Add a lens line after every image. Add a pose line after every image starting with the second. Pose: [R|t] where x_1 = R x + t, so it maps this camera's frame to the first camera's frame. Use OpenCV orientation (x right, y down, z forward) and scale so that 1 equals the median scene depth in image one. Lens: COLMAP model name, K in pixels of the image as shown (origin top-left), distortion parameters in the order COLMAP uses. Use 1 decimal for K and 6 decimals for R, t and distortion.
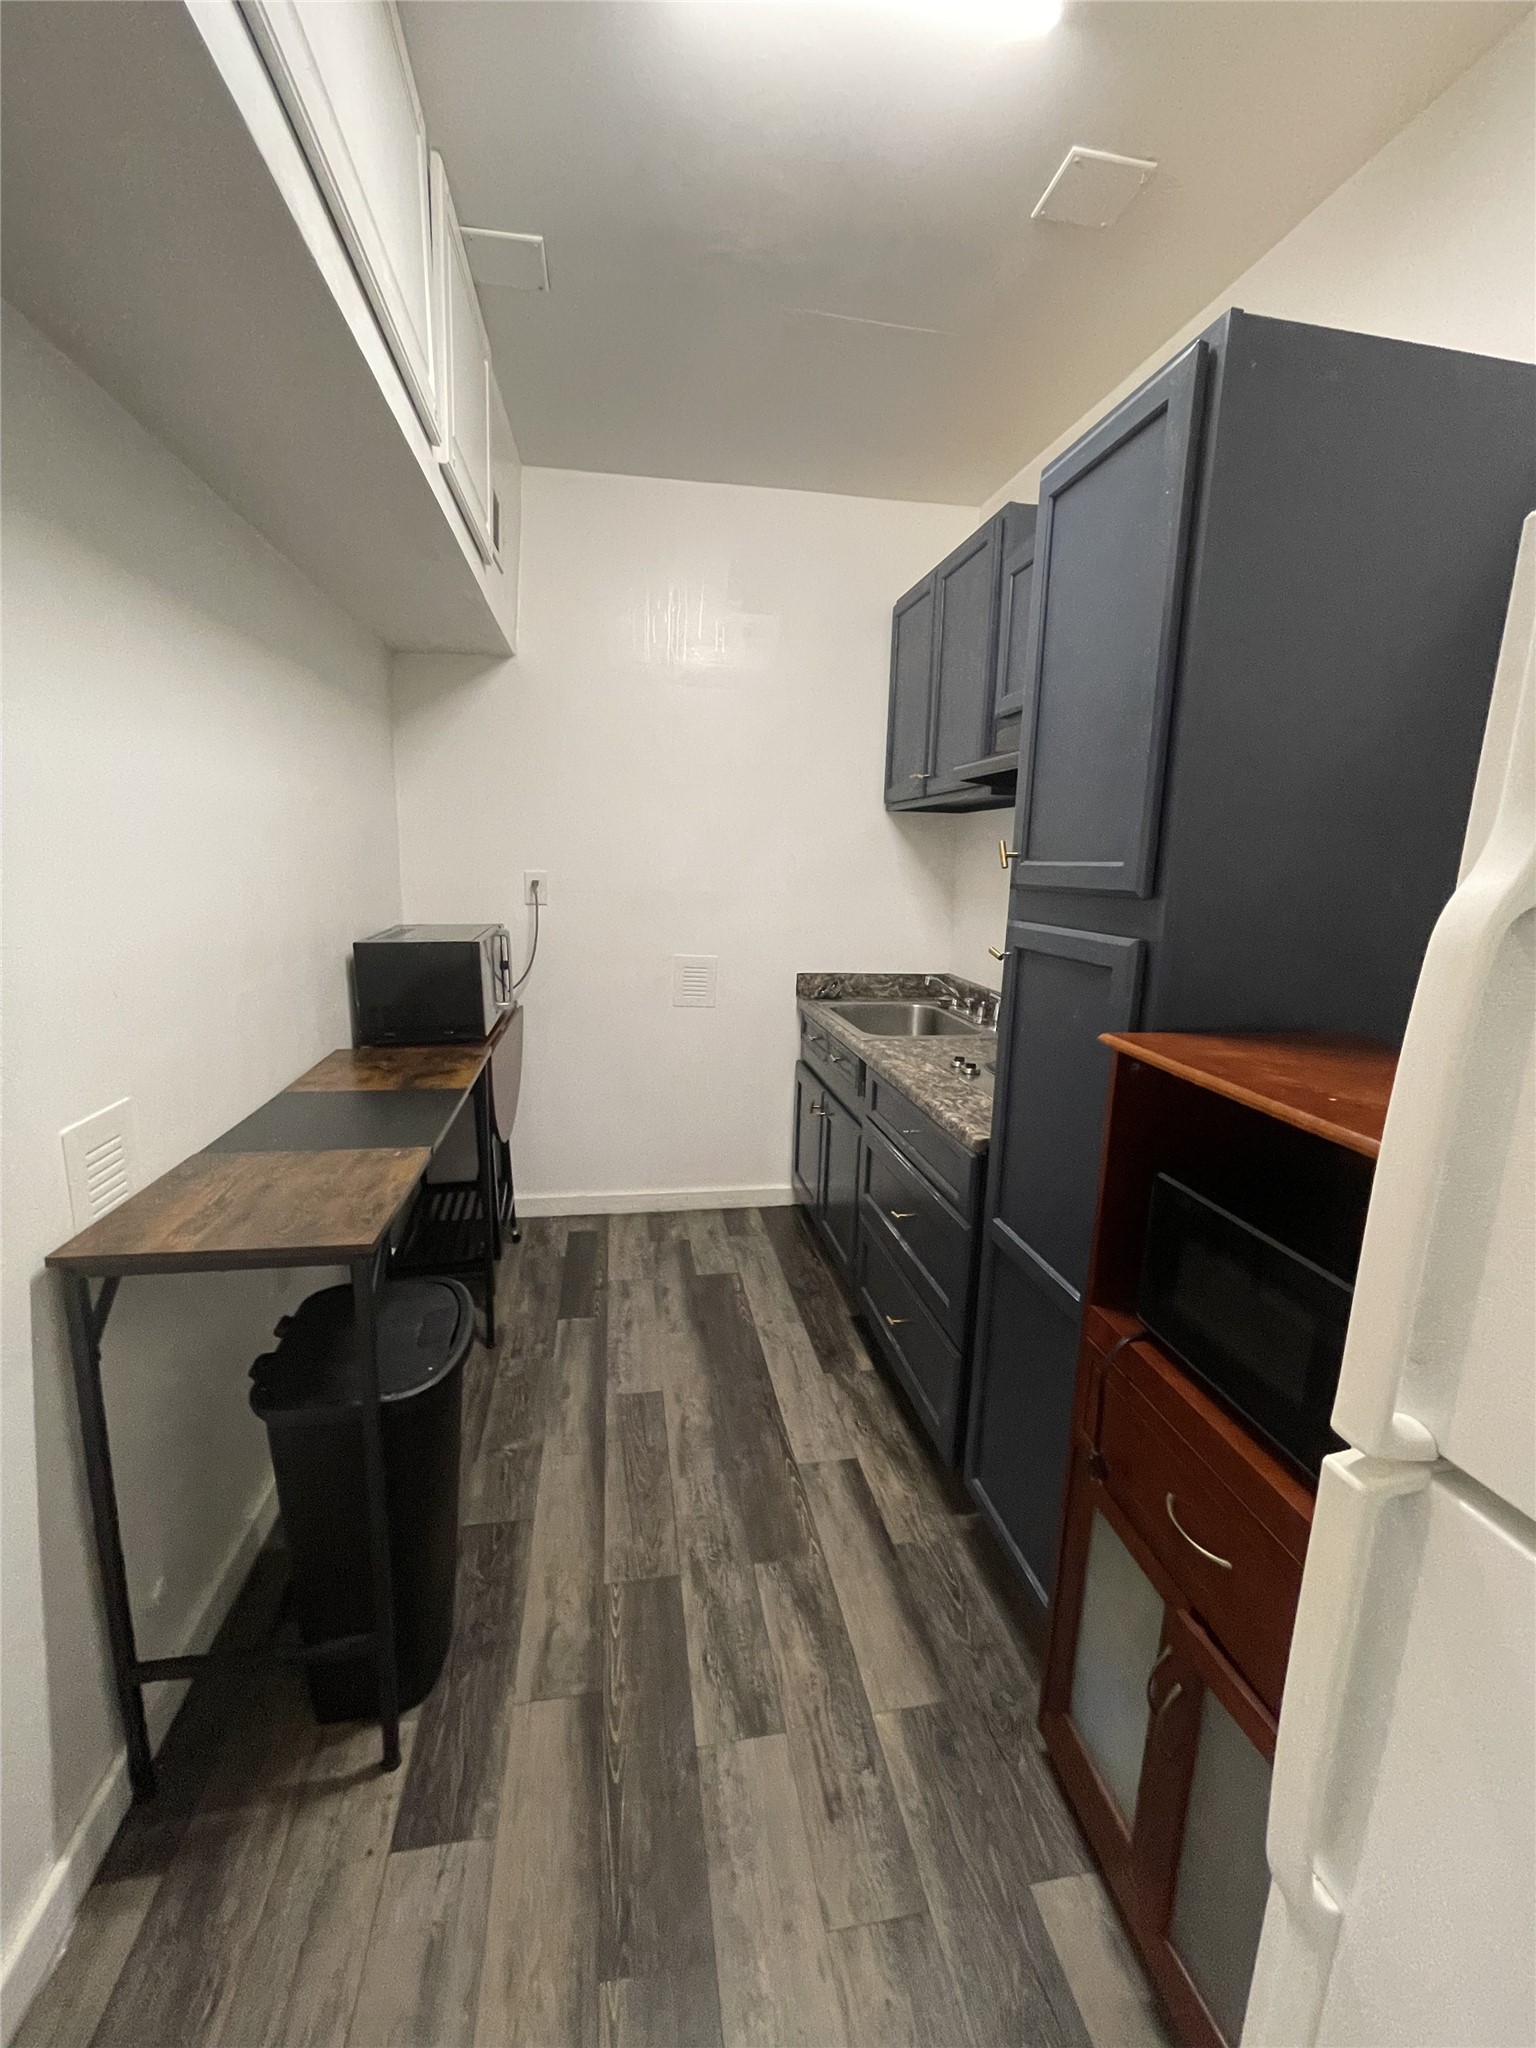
lens RADIAL K [[837.7, 0, 764.9], [0, 837.7, 1017.7], [0, 0, 1]] dist [0.004112, -0.000872]
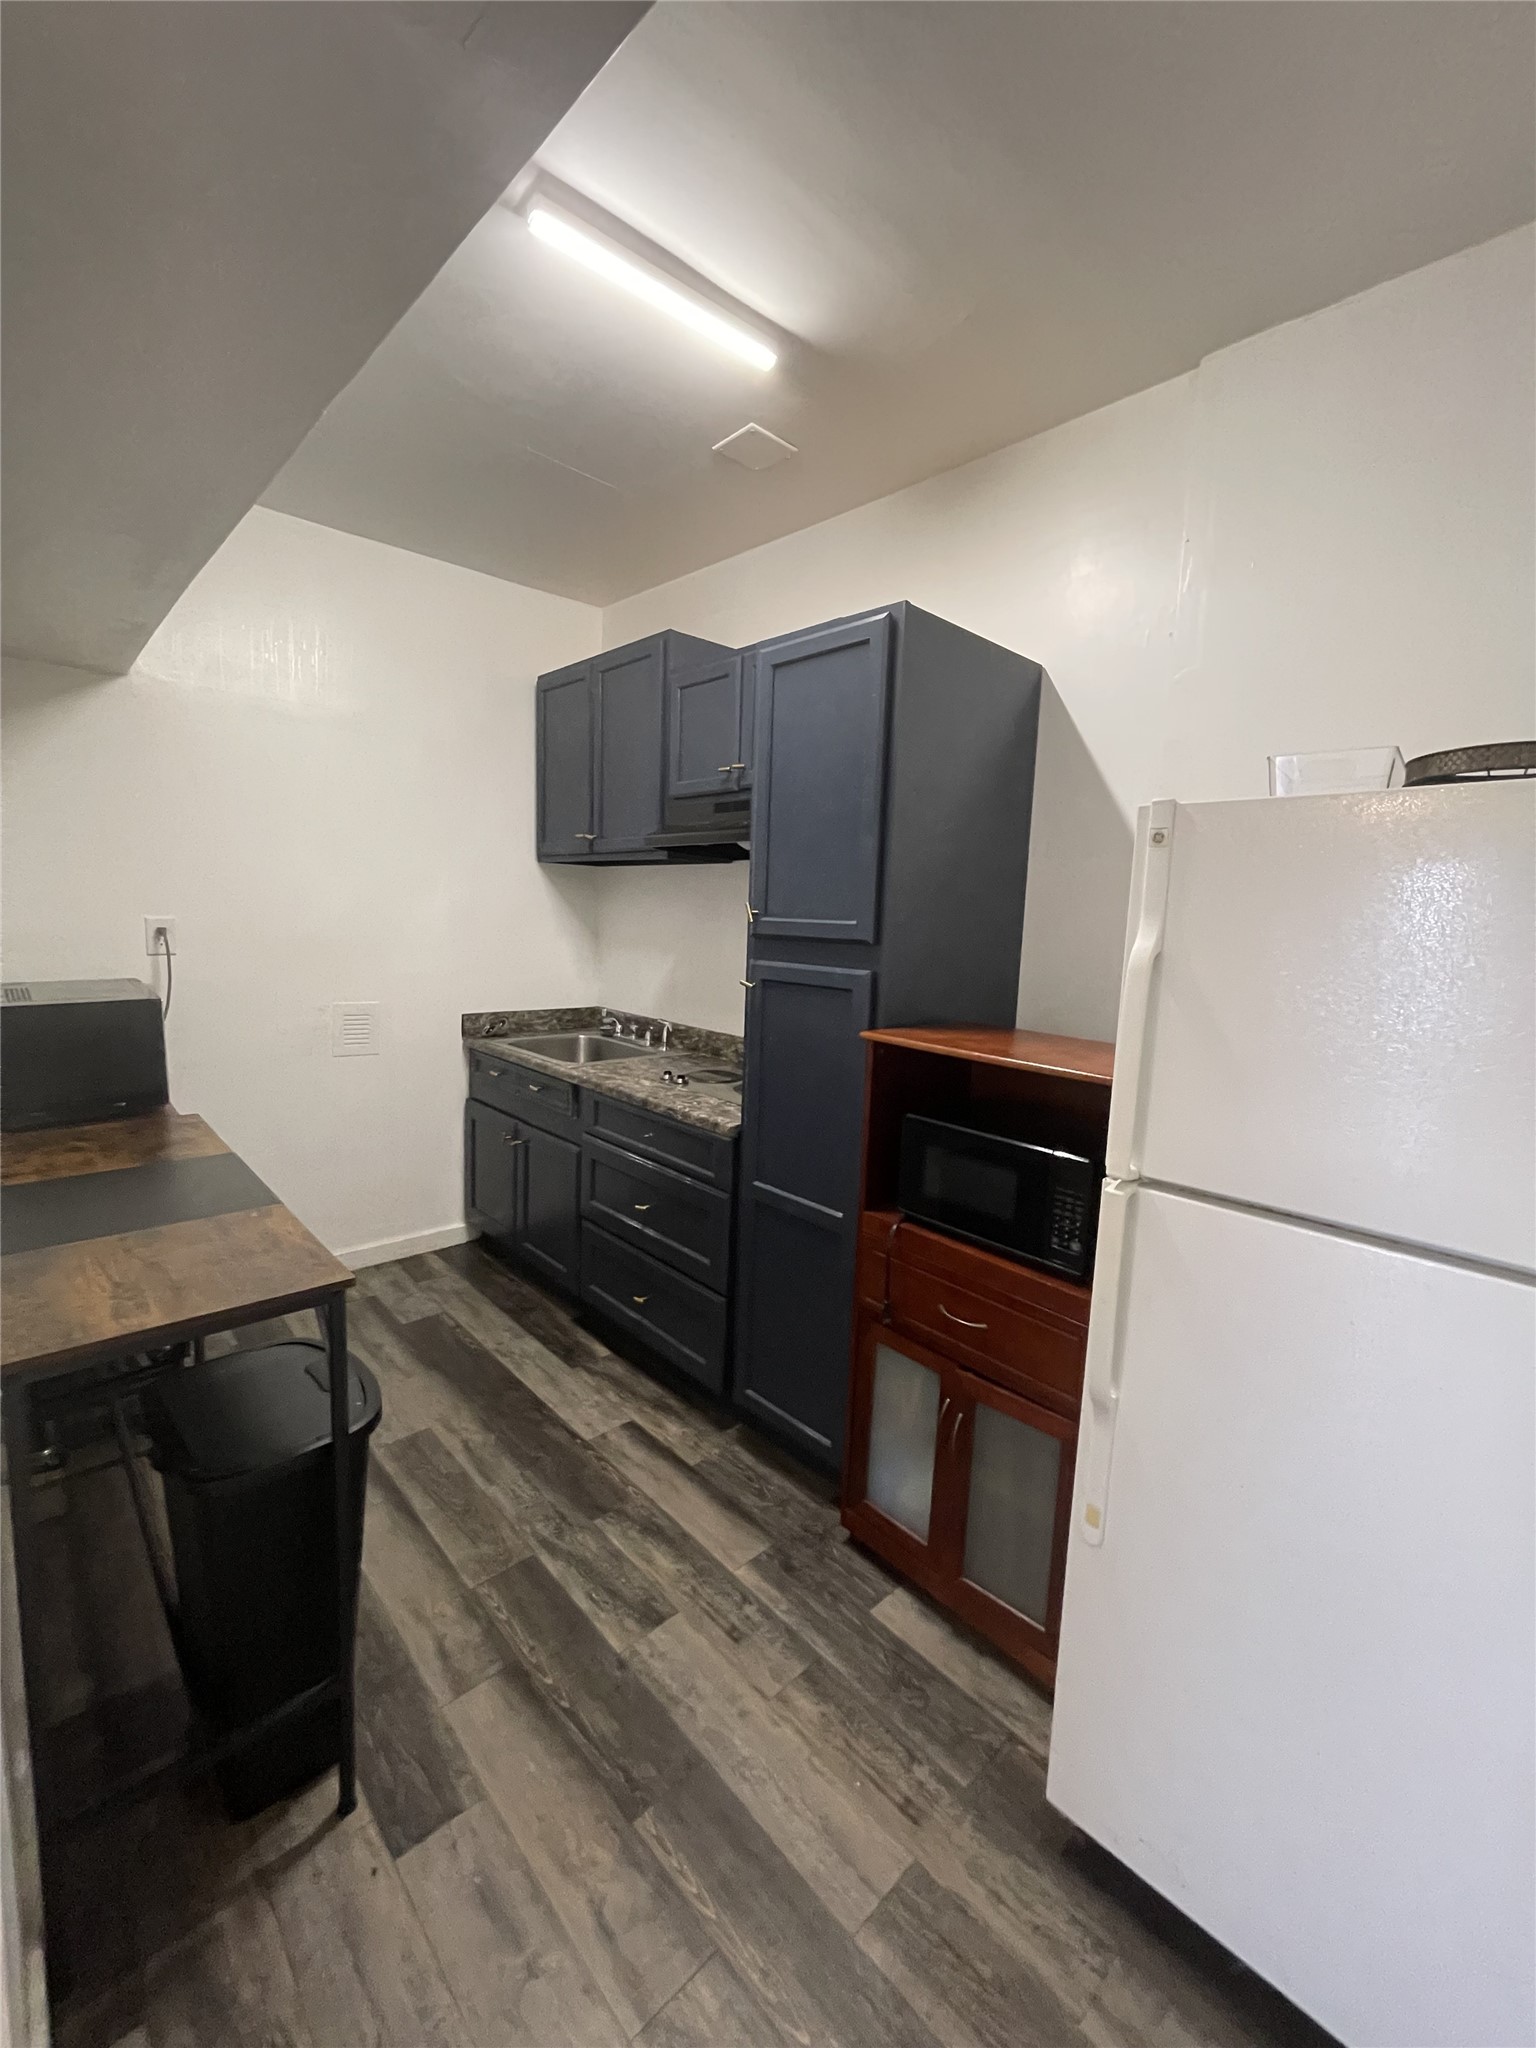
lens RADIAL K [[837.7, 0, 768.6], [0, 837.7, 1022.3], [0, 0, 1]] dist [0.004112, -0.000872]
pose [[0.836279, -0.068376, 0.544023, -0.413925], [0.088151, 0.996054, -0.010317, 0.001613], [-0.541171, 0.056585, 0.839007, -0.144779]]
